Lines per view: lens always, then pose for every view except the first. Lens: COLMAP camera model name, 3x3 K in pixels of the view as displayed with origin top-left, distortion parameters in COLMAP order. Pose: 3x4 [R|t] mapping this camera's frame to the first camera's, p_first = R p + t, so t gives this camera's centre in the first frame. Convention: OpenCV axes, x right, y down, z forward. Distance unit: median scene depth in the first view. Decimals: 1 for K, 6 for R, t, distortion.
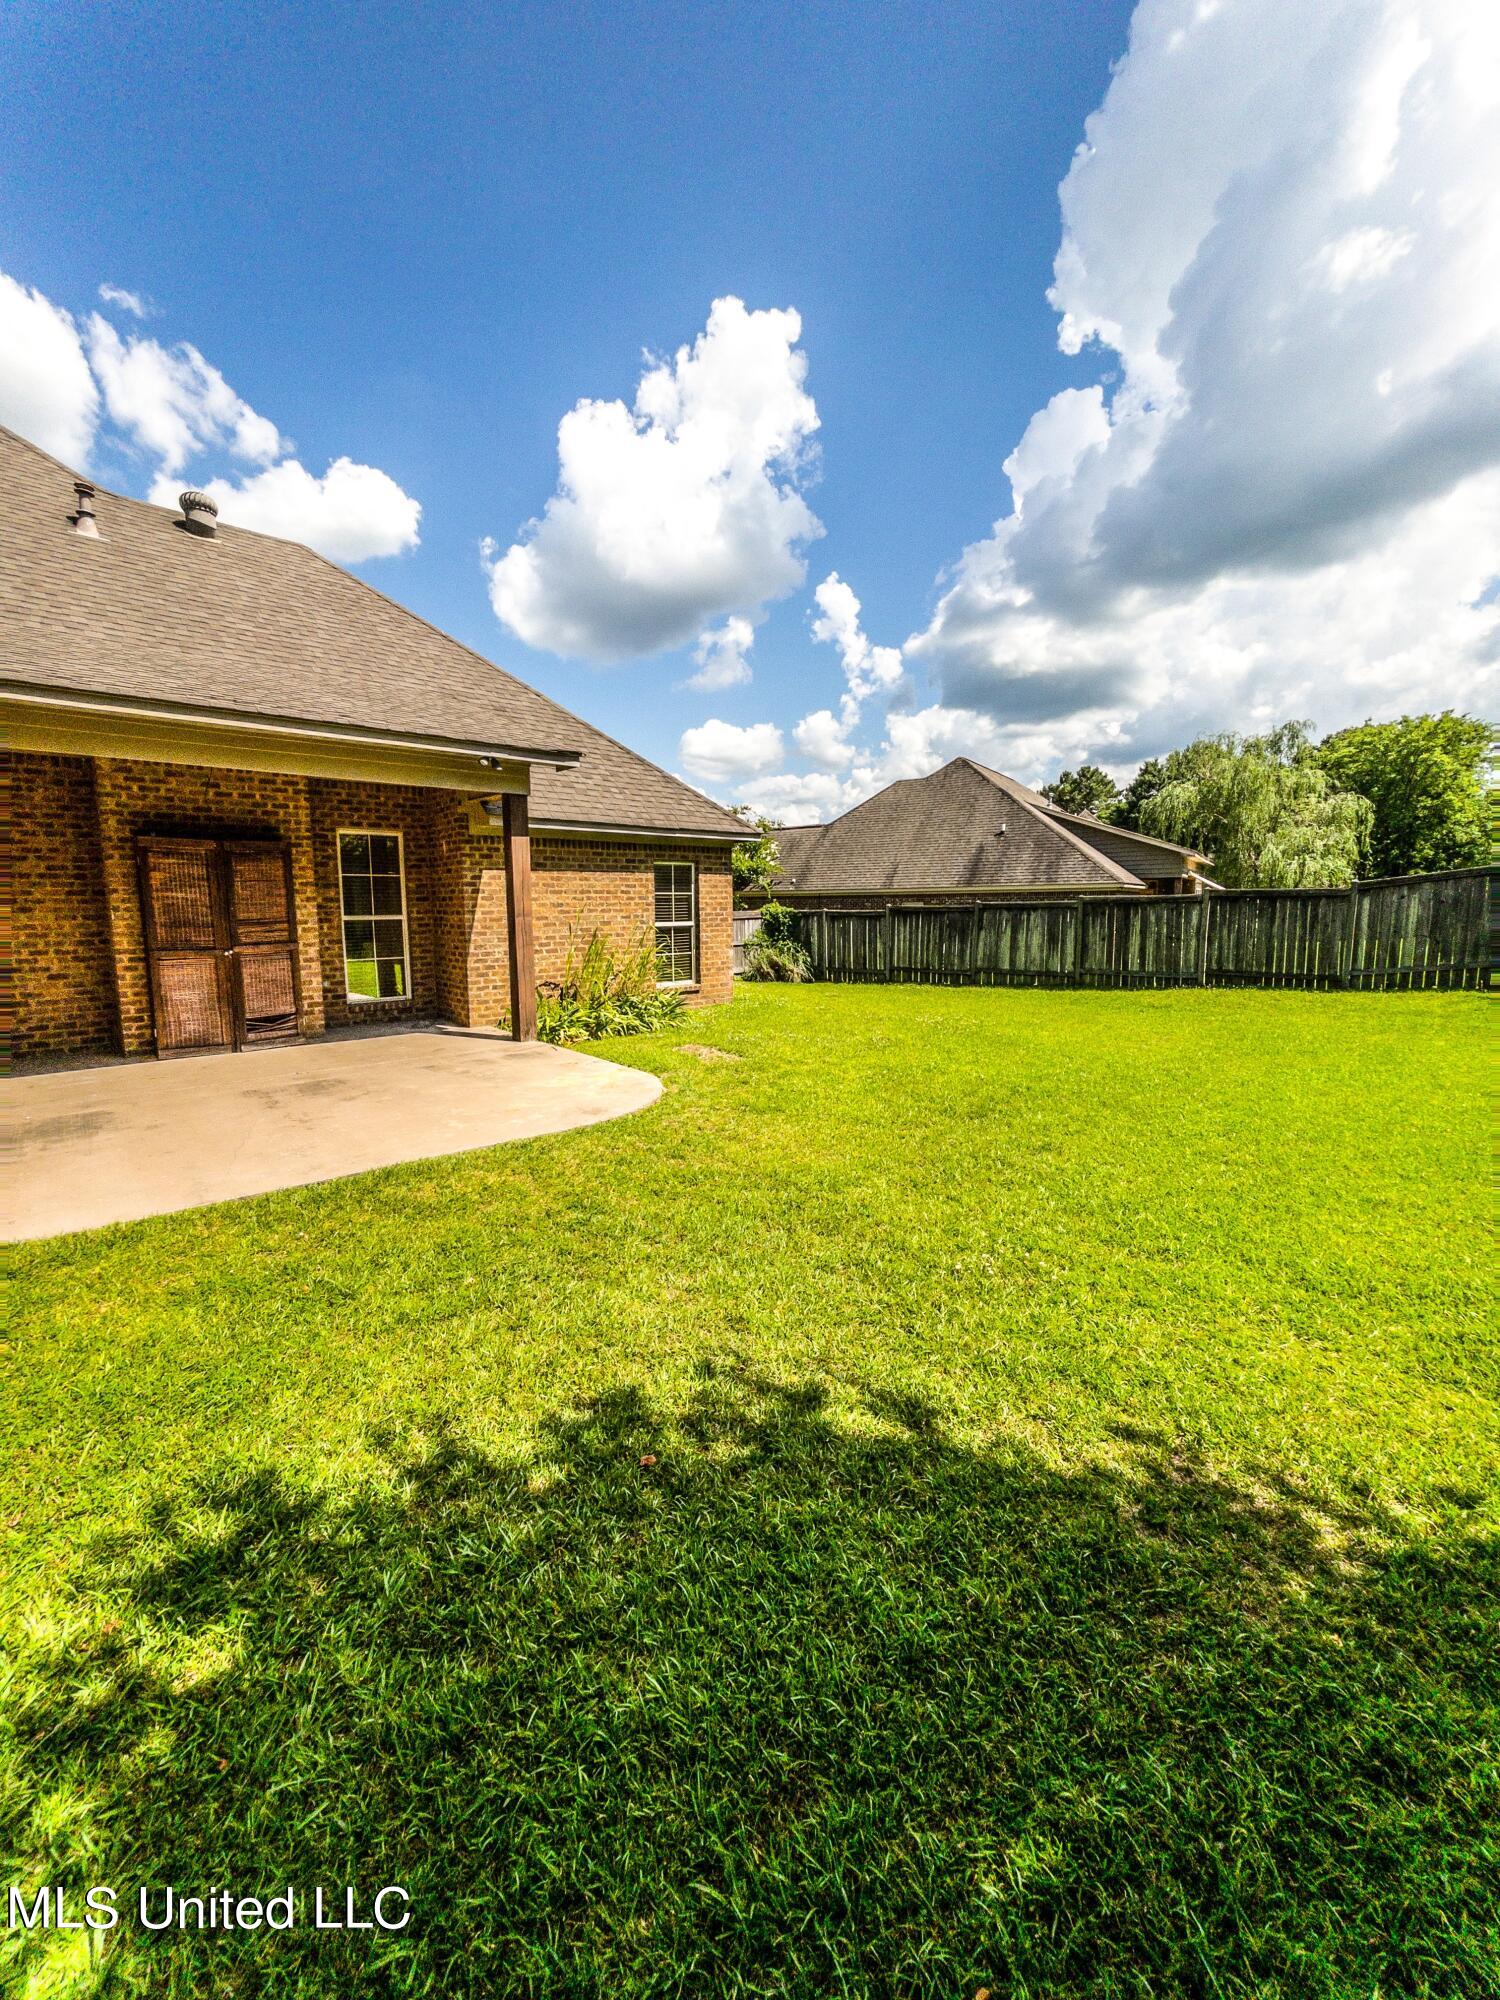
lens RADIAL K [[796.9, 0, 736.9], [0, 796.9, 991.7], [0, 0, 1]] dist [-0.007090, 0.004700]
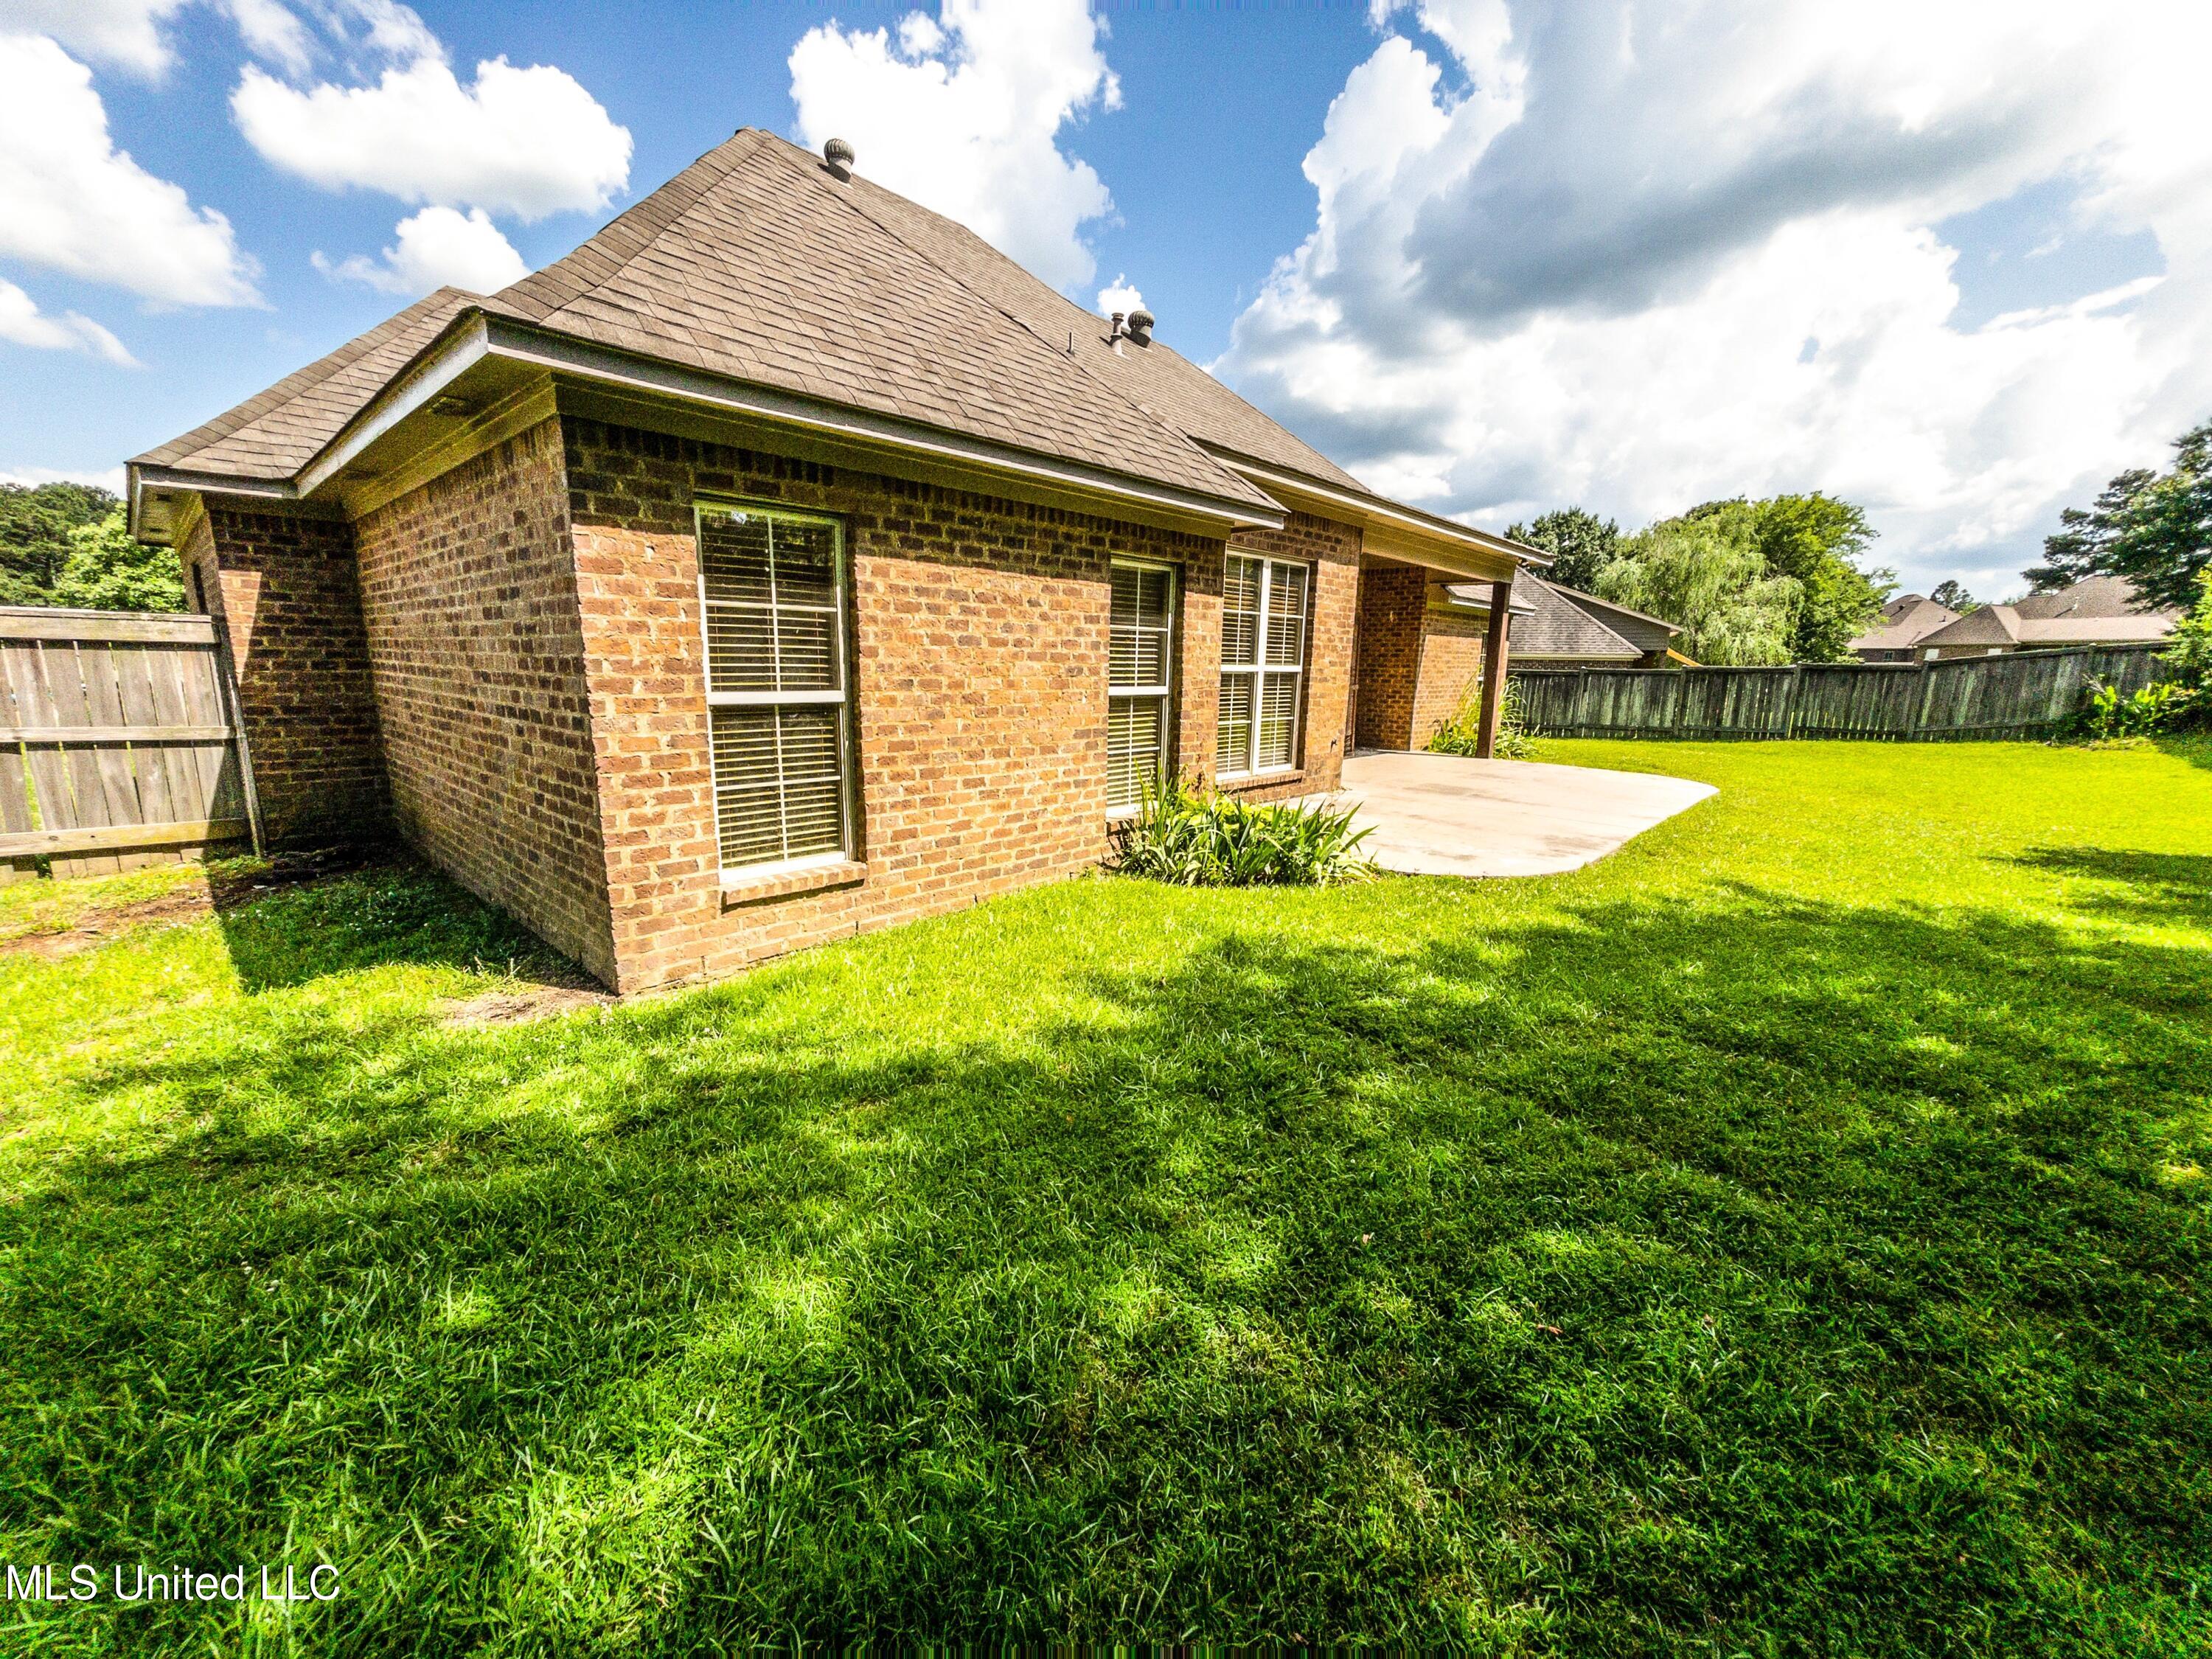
lens RADIAL K [[889.3, 0, 1106.0], [0, 889.3, 829.5], [0, 0, 1]] dist [0.013536, -0.000010]
pose [[0.992075, 0.007932, 0.125396, -0.927605], [-0.017581, 0.996951, 0.076027, 0.064071], [-0.124411, -0.077629, 0.989189, -0.411692]]
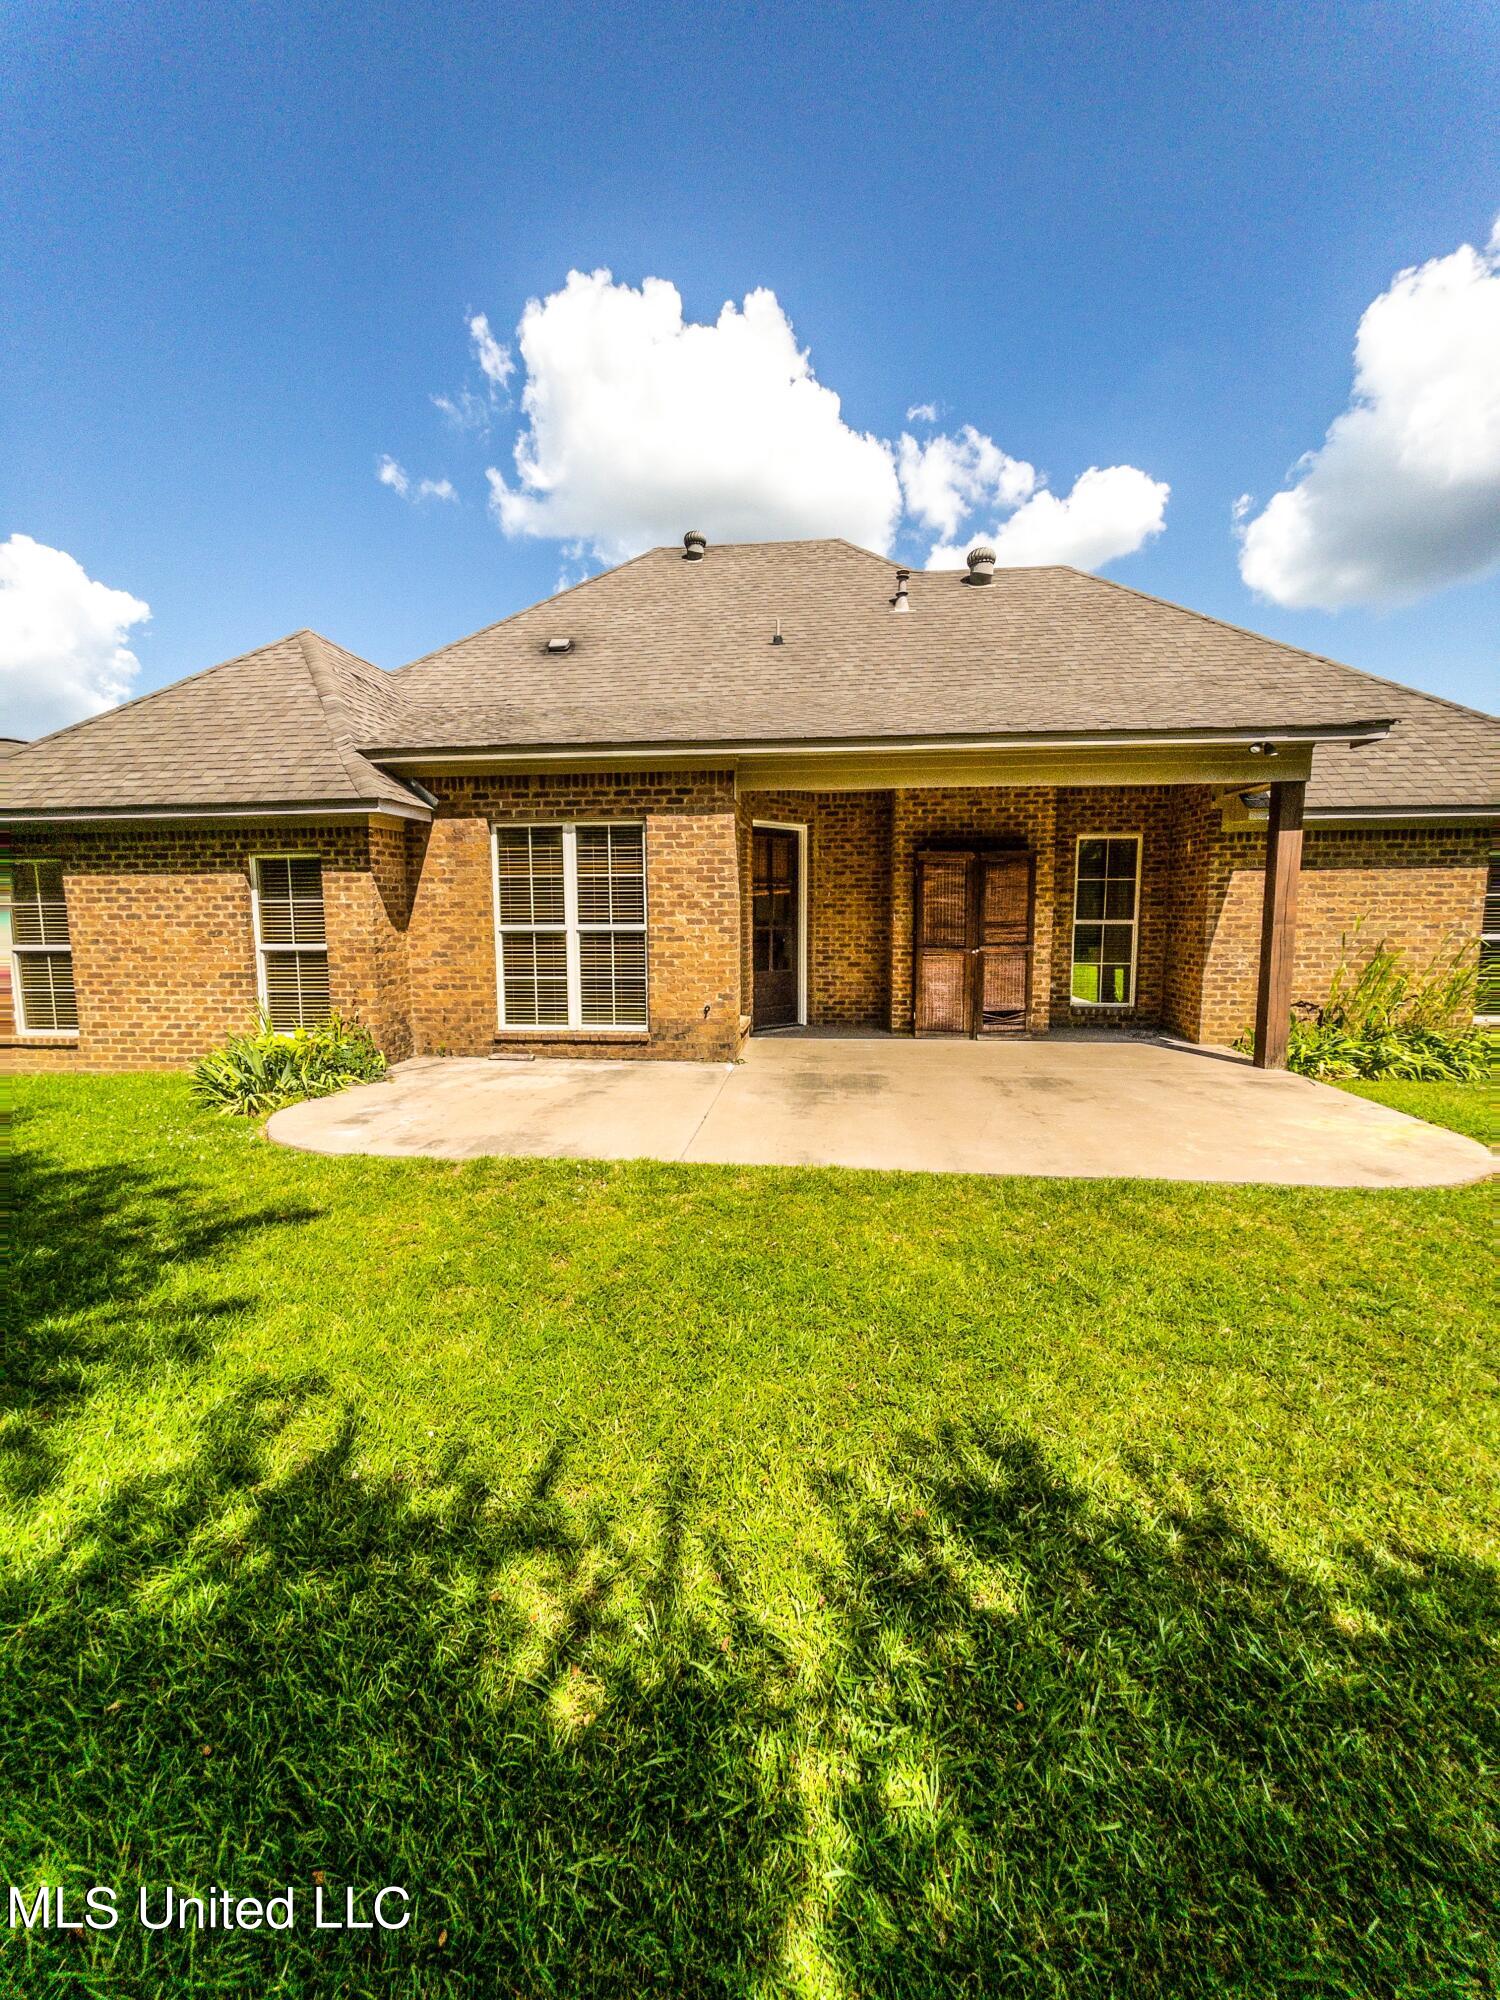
lens RADIAL K [[796.9, 0, 736.9], [0, 796.9, 991.7], [0, 0, 1]] dist [-0.007090, 0.004700]
pose [[0.676228, 0.079859, -0.732351, -0.035875], [-0.083261, 0.996022, 0.031731, 0.000278], [0.731972, 0.039519, 0.680187, -0.010421]]
